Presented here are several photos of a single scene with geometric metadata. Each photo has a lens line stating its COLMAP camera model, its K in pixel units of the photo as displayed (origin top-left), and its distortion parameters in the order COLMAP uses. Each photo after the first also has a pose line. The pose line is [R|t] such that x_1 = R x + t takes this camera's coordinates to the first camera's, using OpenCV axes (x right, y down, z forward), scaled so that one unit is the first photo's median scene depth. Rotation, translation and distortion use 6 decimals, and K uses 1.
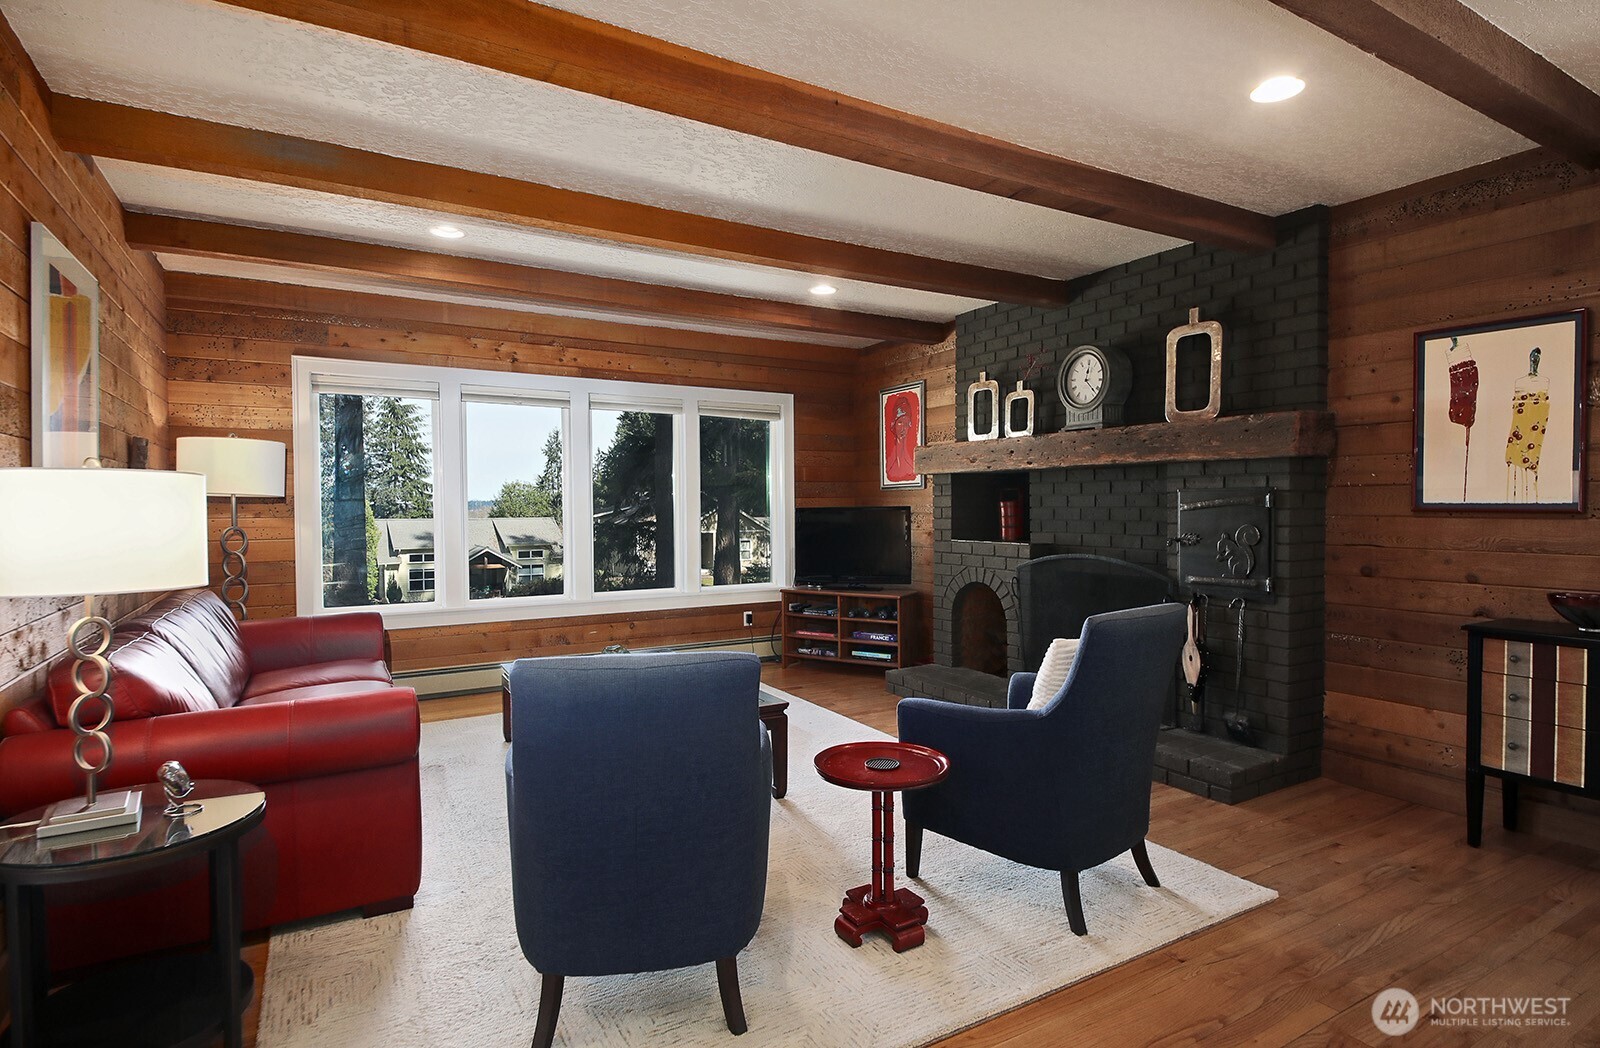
lens RADIAL K [[823.6, 0, 802.8], [0, 823.6, 523.2], [0, 0, 1]] dist [0.004450, 0.000656]
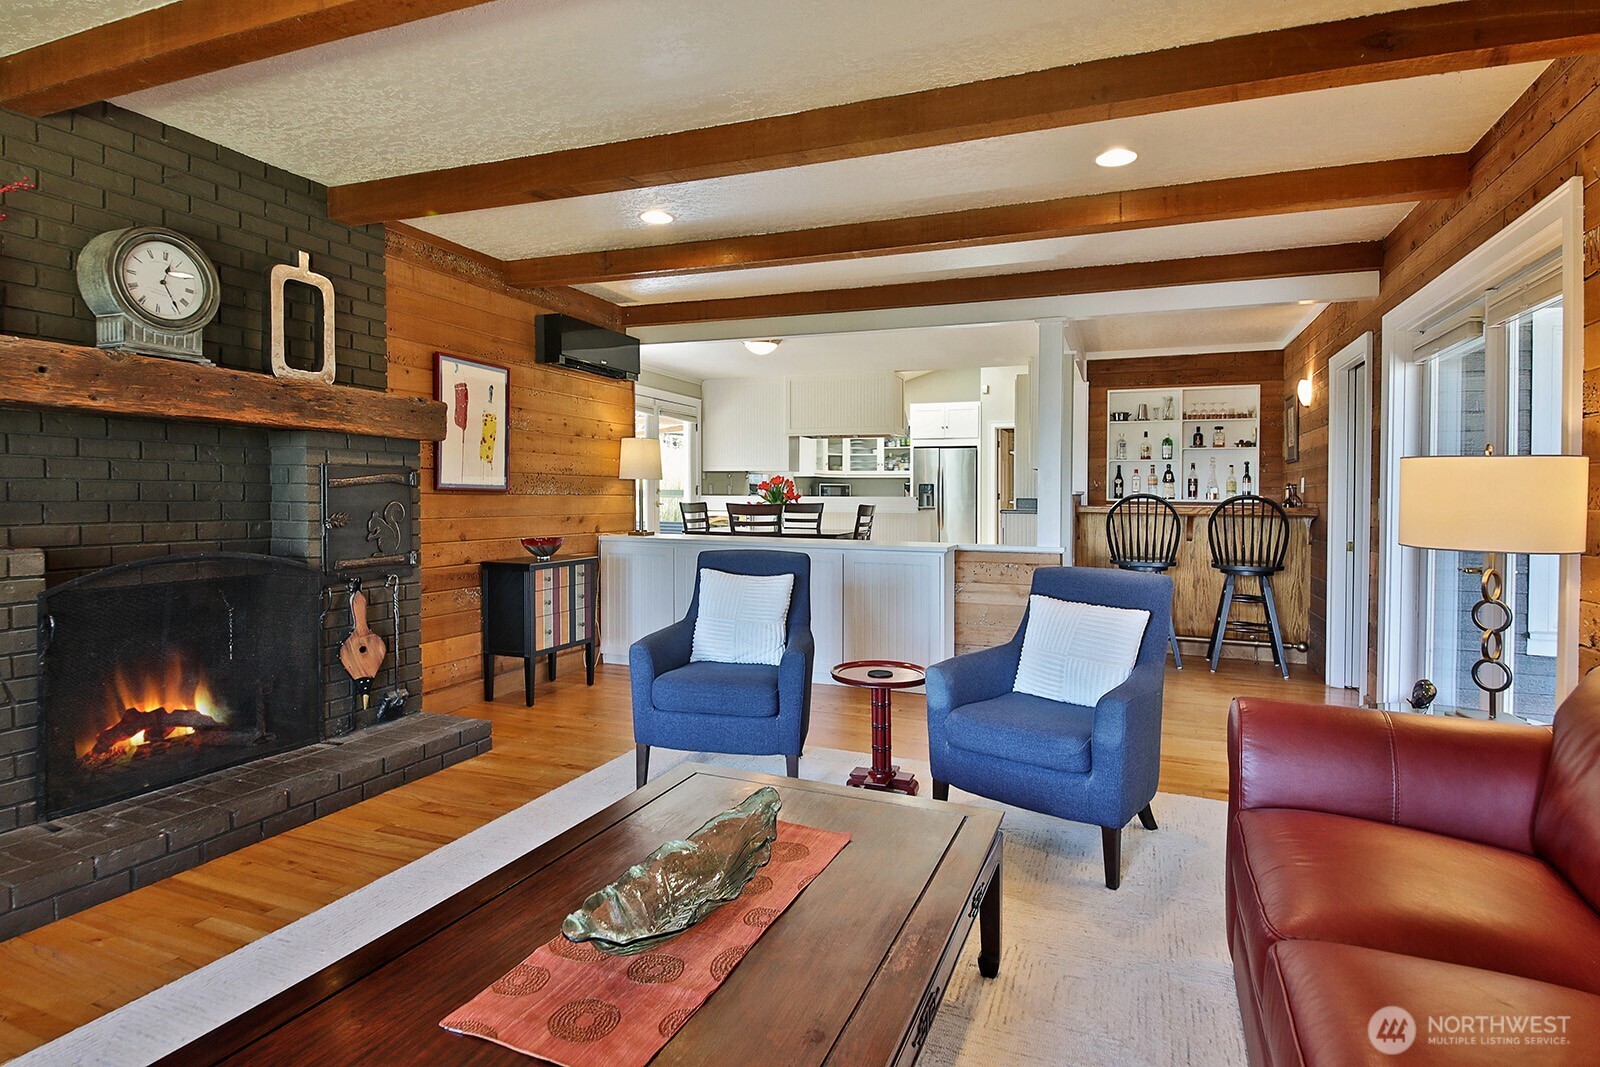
lens RADIAL K [[856.1, 0, 811.9], [0, 856.1, 501.2], [0, 0, 1]] dist [-0.017331, -0.000649]
pose [[-0.632077, -0.005250, 0.774887, -0.573846], [0.009712, 0.999845, 0.014696, -0.008969], [-0.774844, 0.016814, -0.631928, 1.211064]]
